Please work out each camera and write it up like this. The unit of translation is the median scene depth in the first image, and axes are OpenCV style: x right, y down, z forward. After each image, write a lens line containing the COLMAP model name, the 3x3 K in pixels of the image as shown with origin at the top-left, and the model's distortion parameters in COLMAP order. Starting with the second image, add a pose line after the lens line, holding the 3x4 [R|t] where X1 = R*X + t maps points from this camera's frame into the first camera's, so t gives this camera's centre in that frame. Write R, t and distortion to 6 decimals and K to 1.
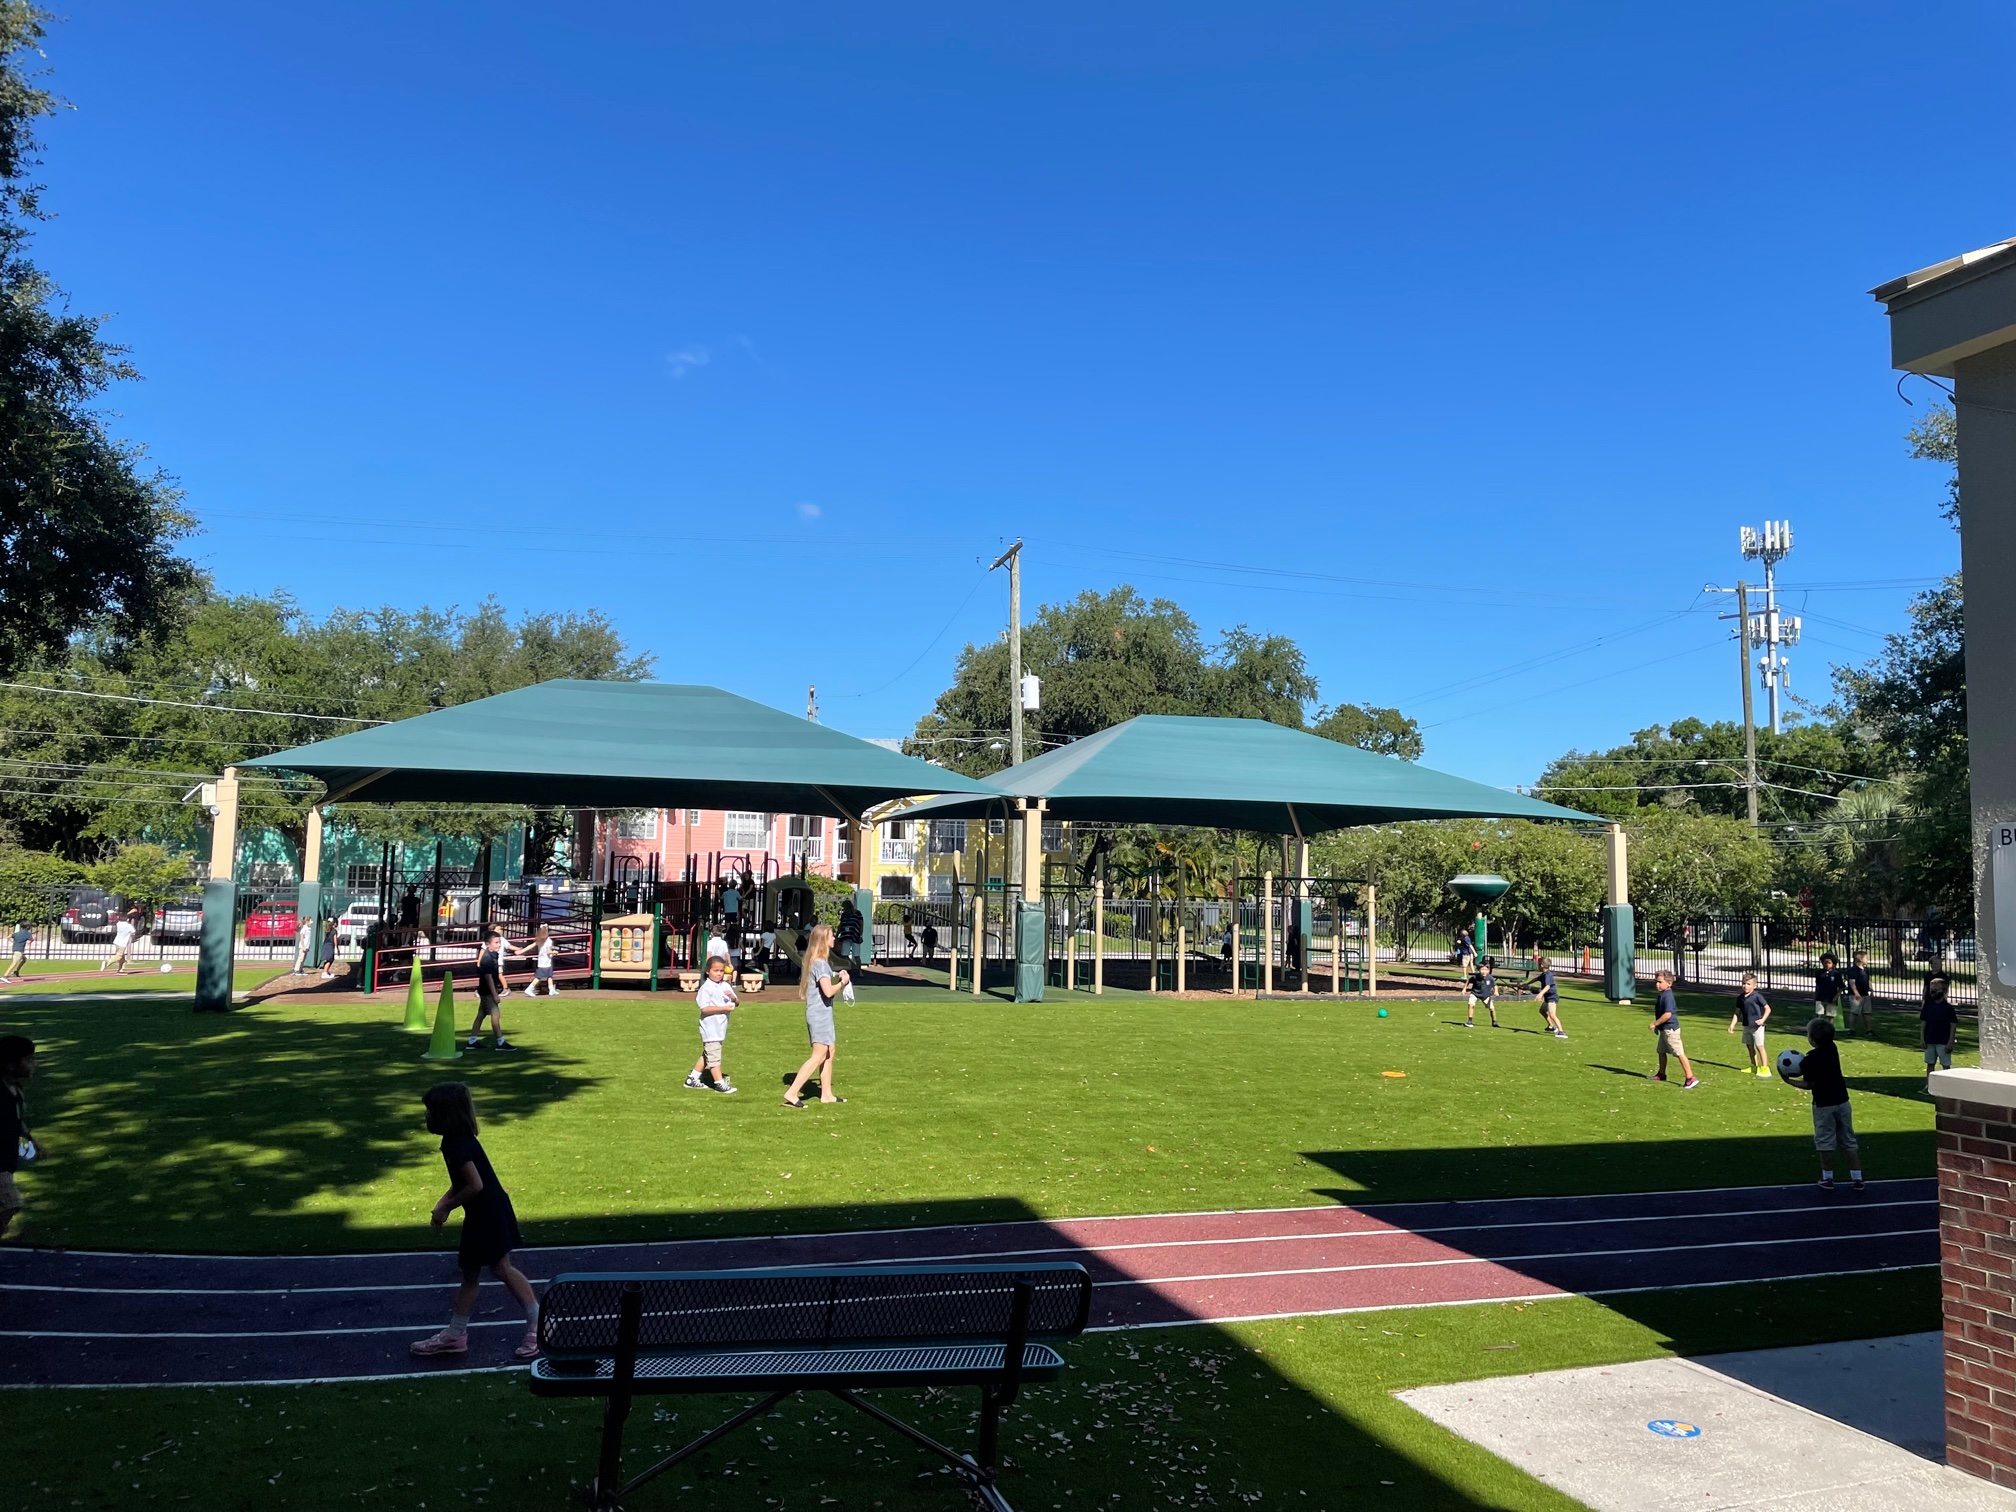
lens RADIAL K [[1521.6, 0, 1022.6], [0, 1521.6, 754.4], [0, 0, 1]] dist [0.079229, -0.102828]
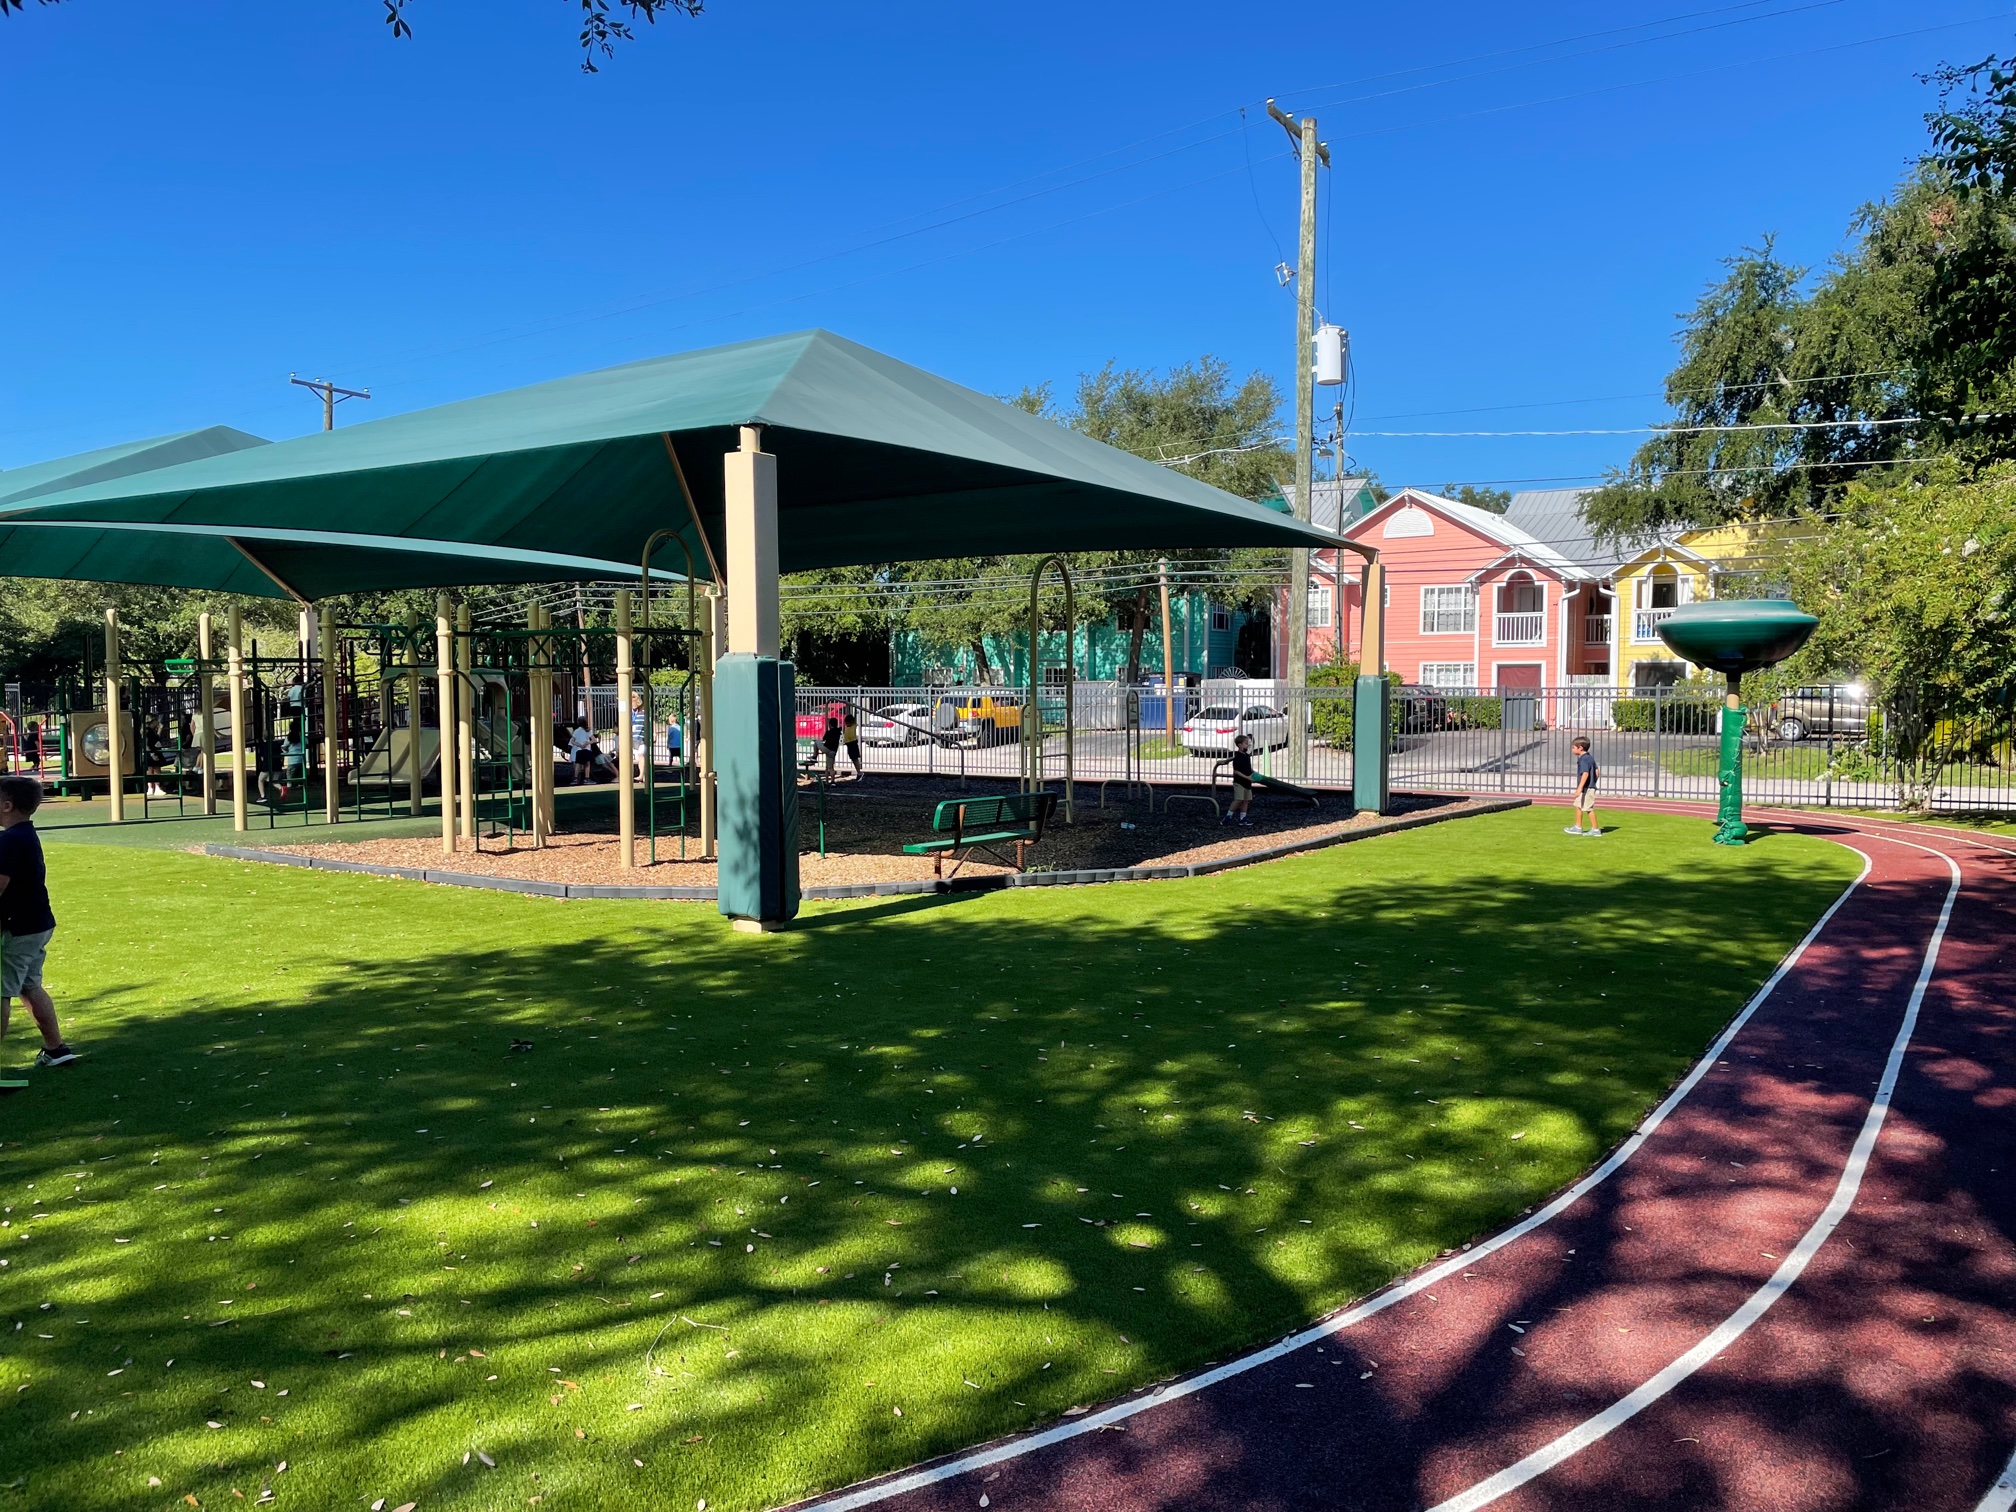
lens RADIAL K [[1521.6, 0, 1019.3], [0, 1521.6, 778.8], [0, 0, 1]] dist [0.079229, -0.102828]
pose [[0.576359, 0.030246, -0.816637, 0.446680], [0.081935, 0.992140, 0.094574, 0.061052], [0.813079, -0.121420, 0.569351, 0.520159]]
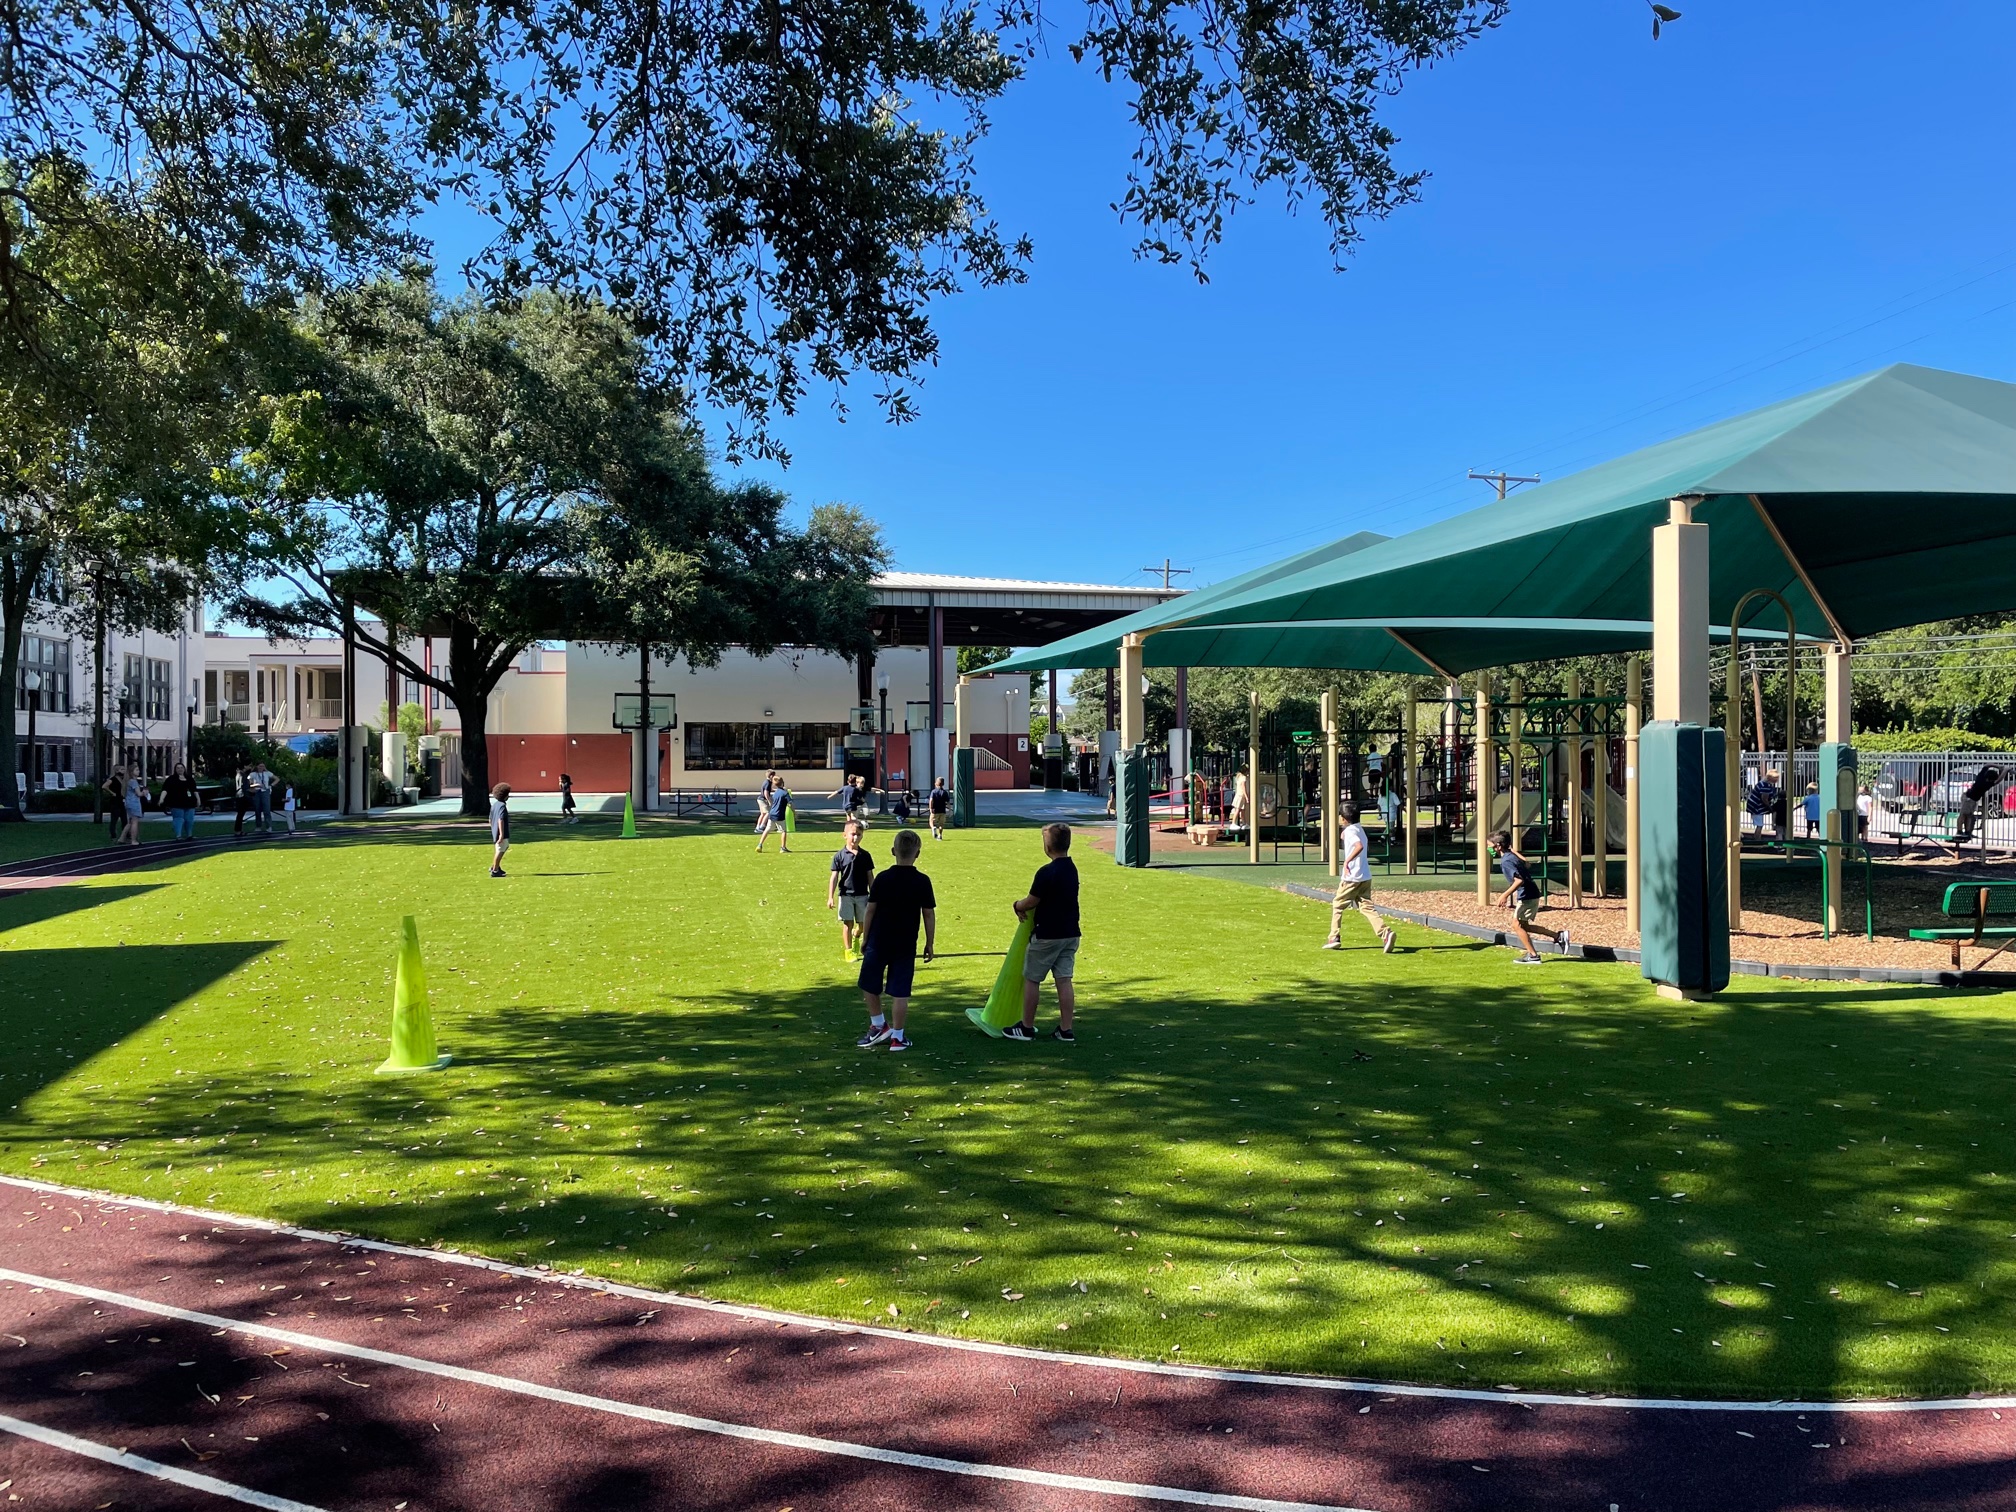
lens RADIAL K [[1521.6, 0, 1000.4], [0, 1521.6, 749.4], [0, 0, 1]] dist [0.079229, -0.102828]
pose [[-0.144728, -0.021282, -0.989243, 0.473862], [0.083638, 0.995927, -0.033662, 0.063725], [0.985930, -0.087611, -0.142359, 0.545058]]
